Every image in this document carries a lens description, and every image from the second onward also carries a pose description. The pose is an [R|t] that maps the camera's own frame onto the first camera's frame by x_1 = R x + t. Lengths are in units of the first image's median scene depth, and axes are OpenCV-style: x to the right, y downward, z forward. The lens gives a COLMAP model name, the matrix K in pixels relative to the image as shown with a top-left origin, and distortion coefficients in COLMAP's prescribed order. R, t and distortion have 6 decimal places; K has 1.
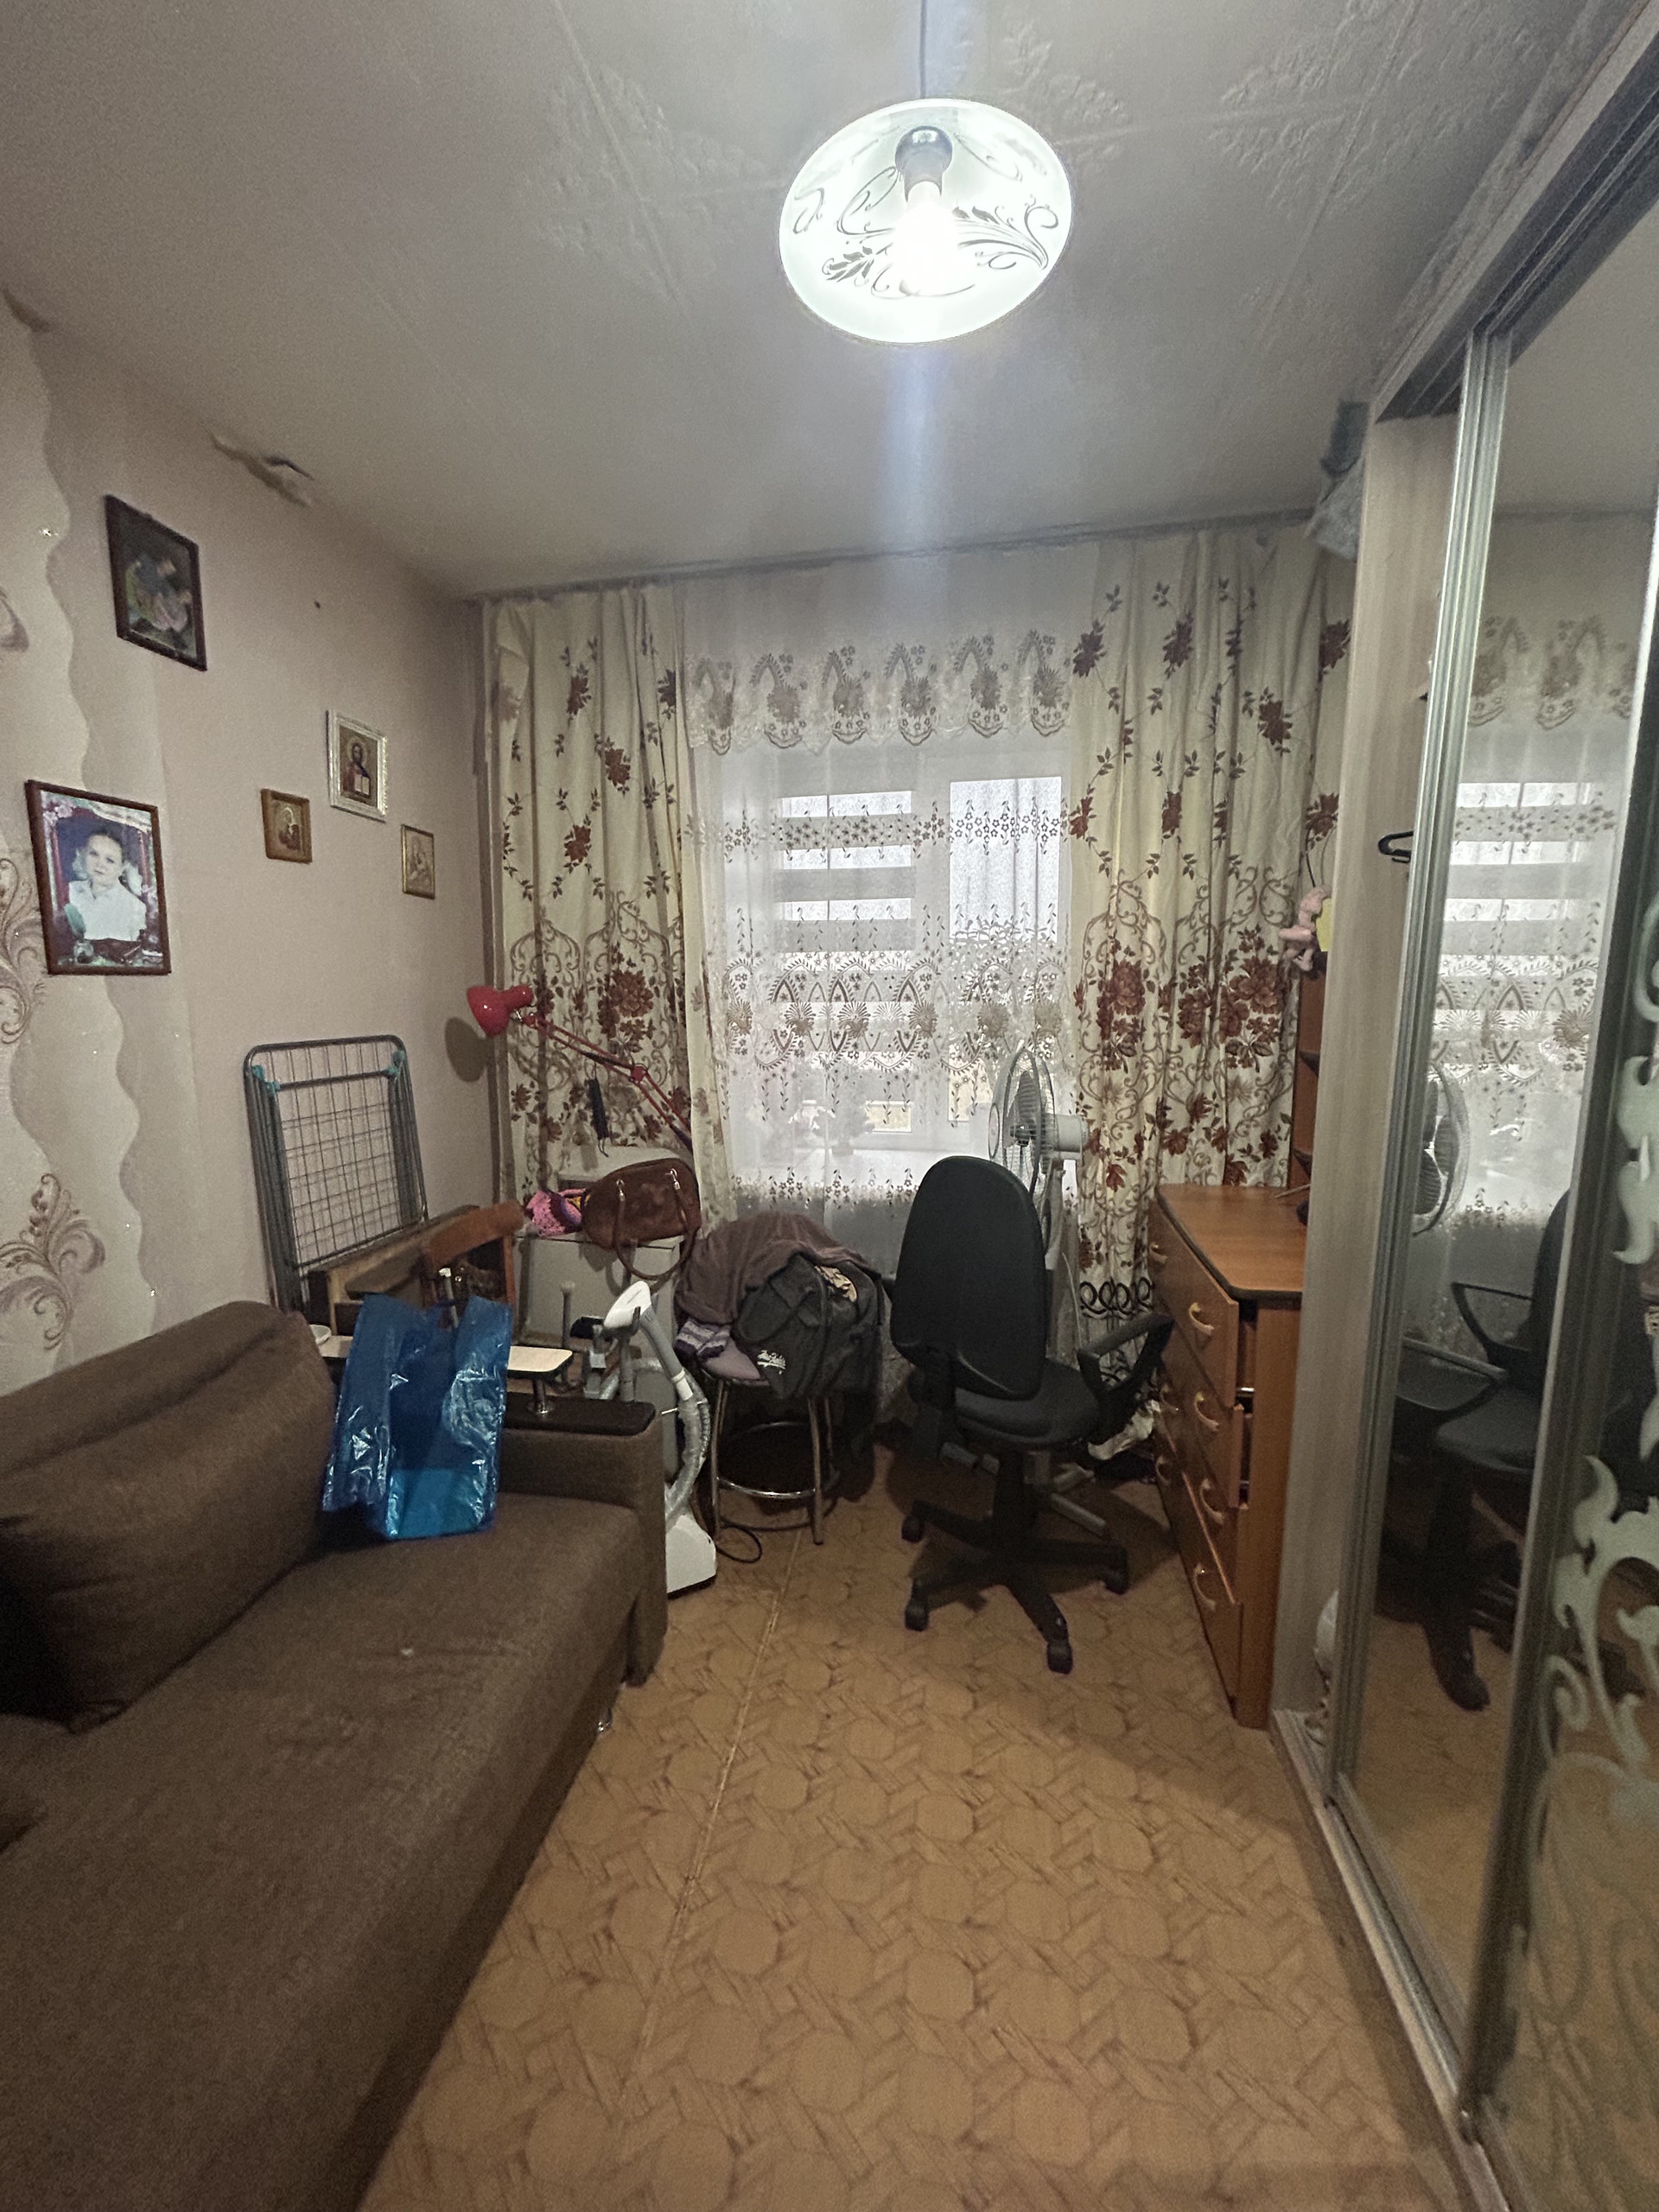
lens RADIAL K [[903.7, 0, 838.8], [0, 903.7, 1109.8], [0, 0, 1]] dist [-0.002664, 0.001541]
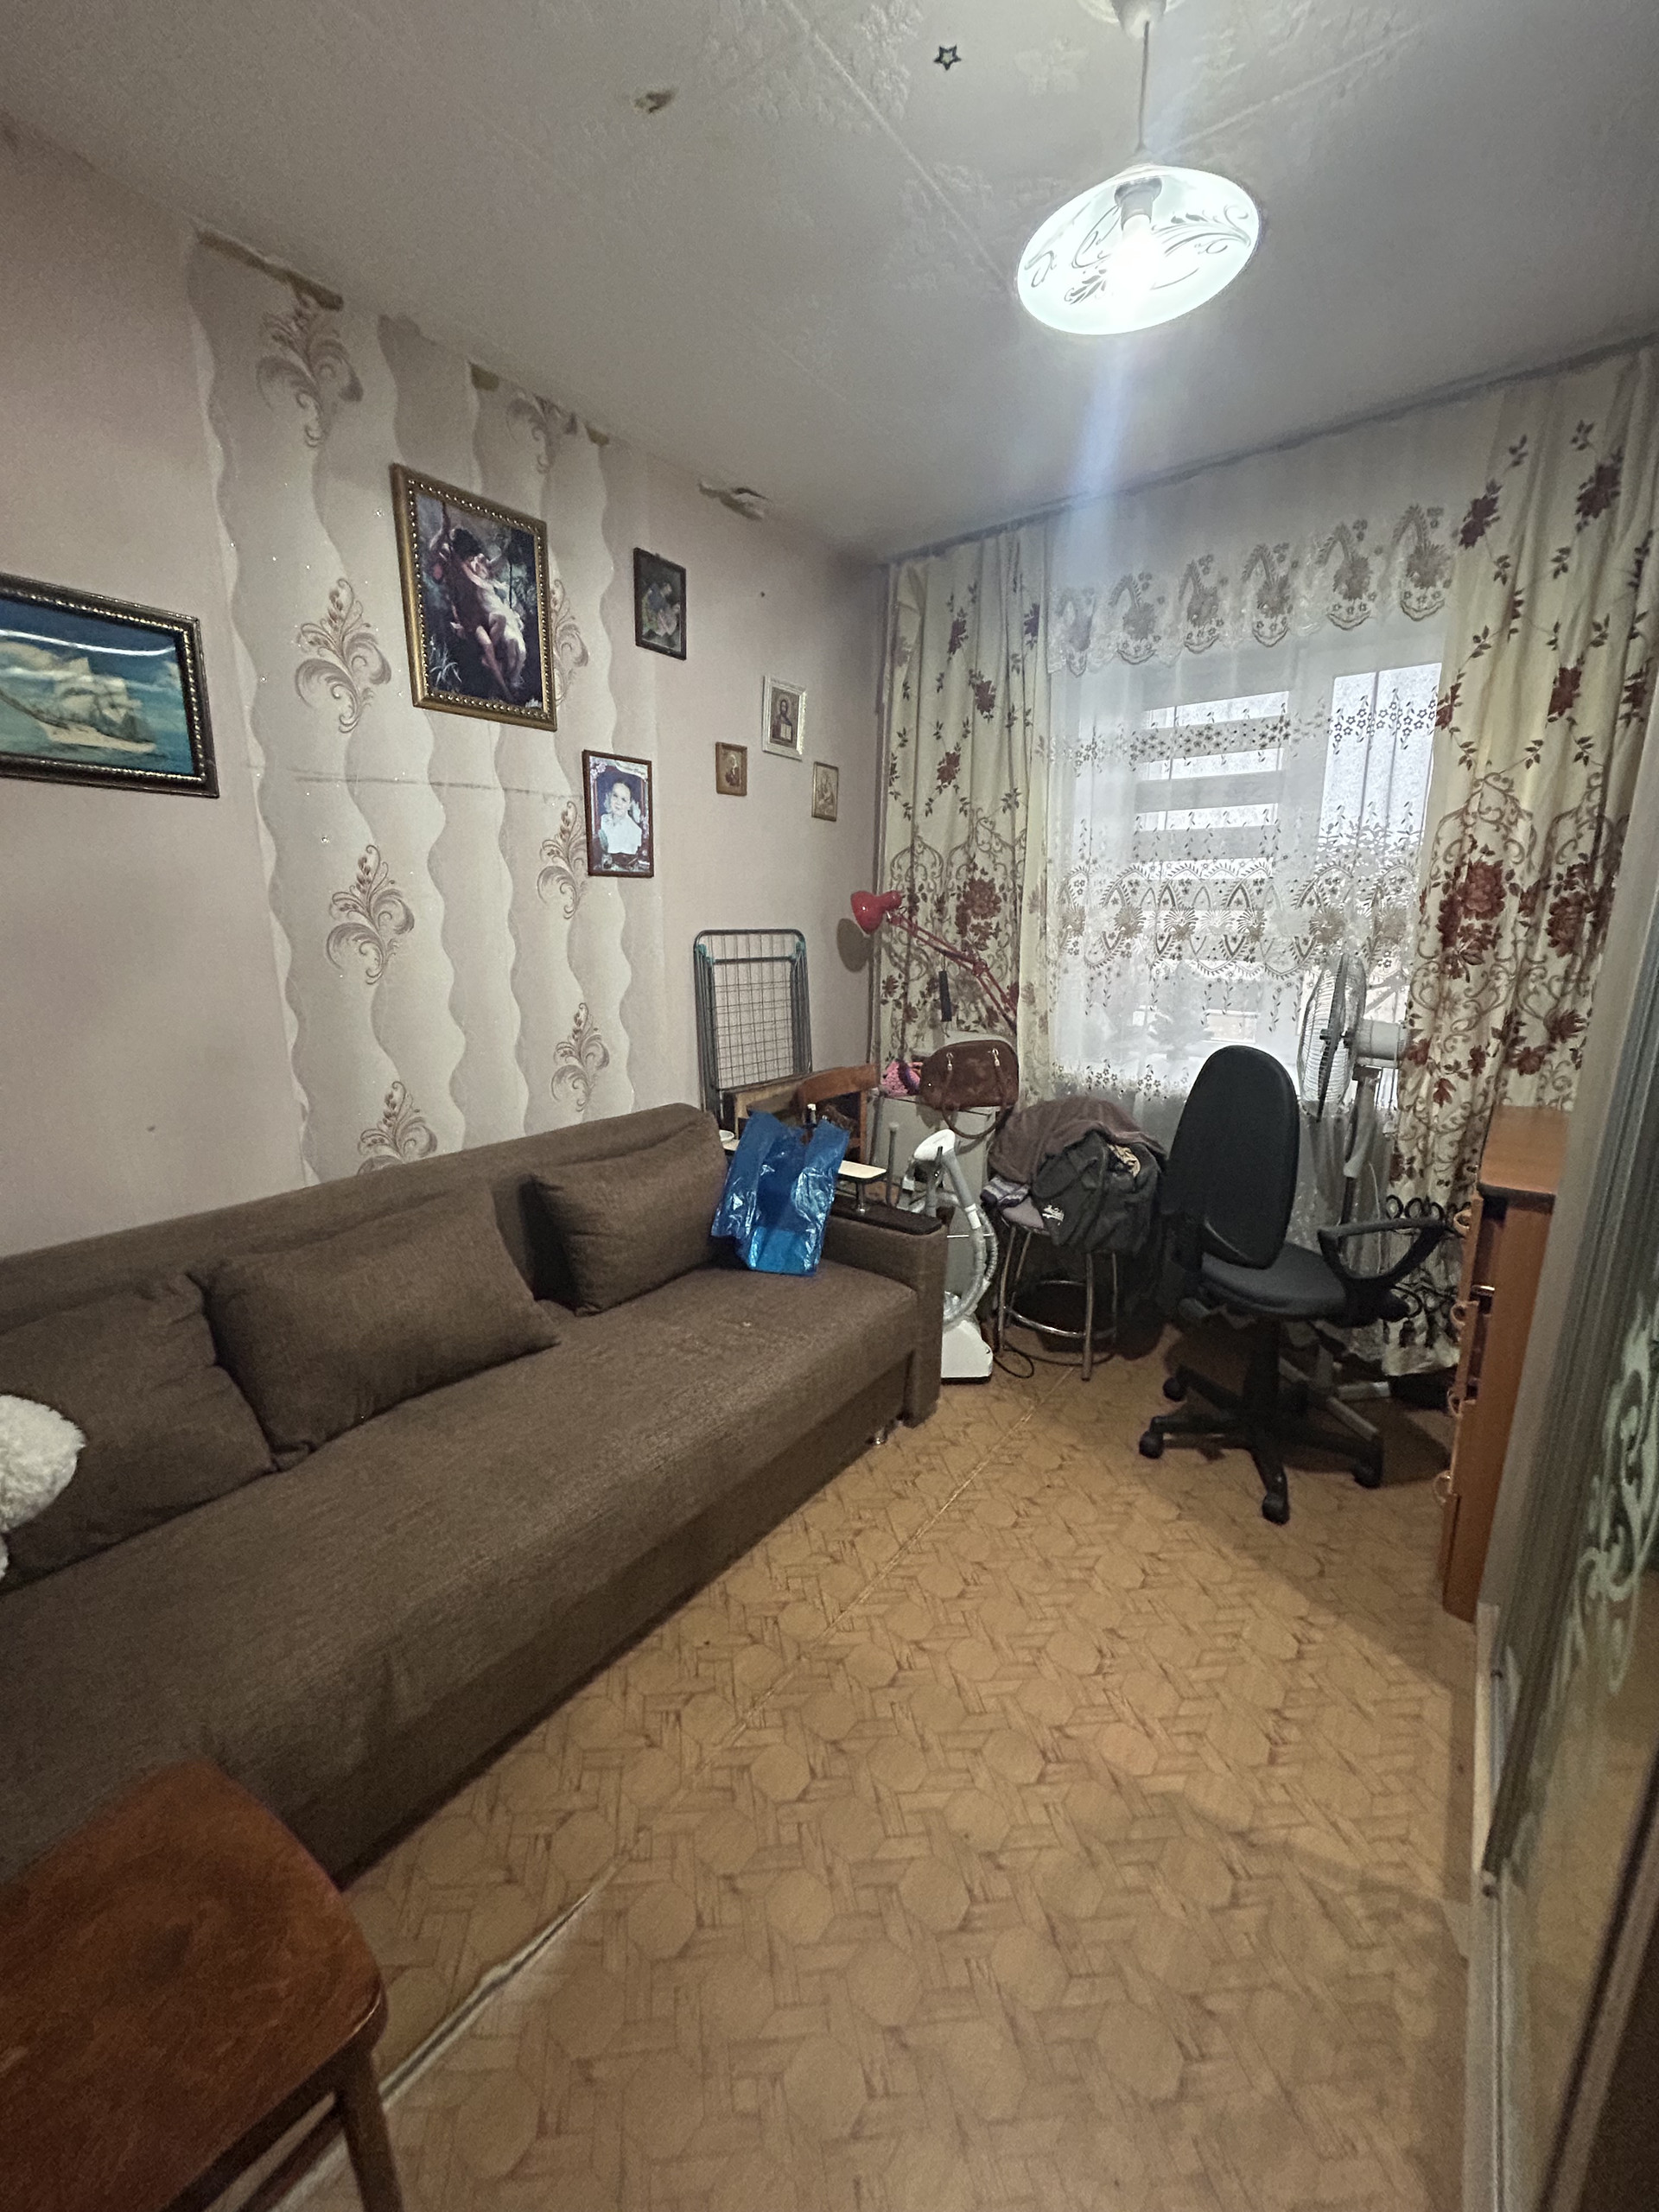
lens RADIAL K [[903.7, 0, 822.7], [0, 903.7, 1115.8], [0, 0, 1]] dist [-0.002664, 0.001541]
pose [[0.884240, 0.110809, -0.453697, 0.168406], [-0.072254, 0.992207, 0.101511, 0.051735], [0.461410, -0.056978, 0.885356, -0.158077]]
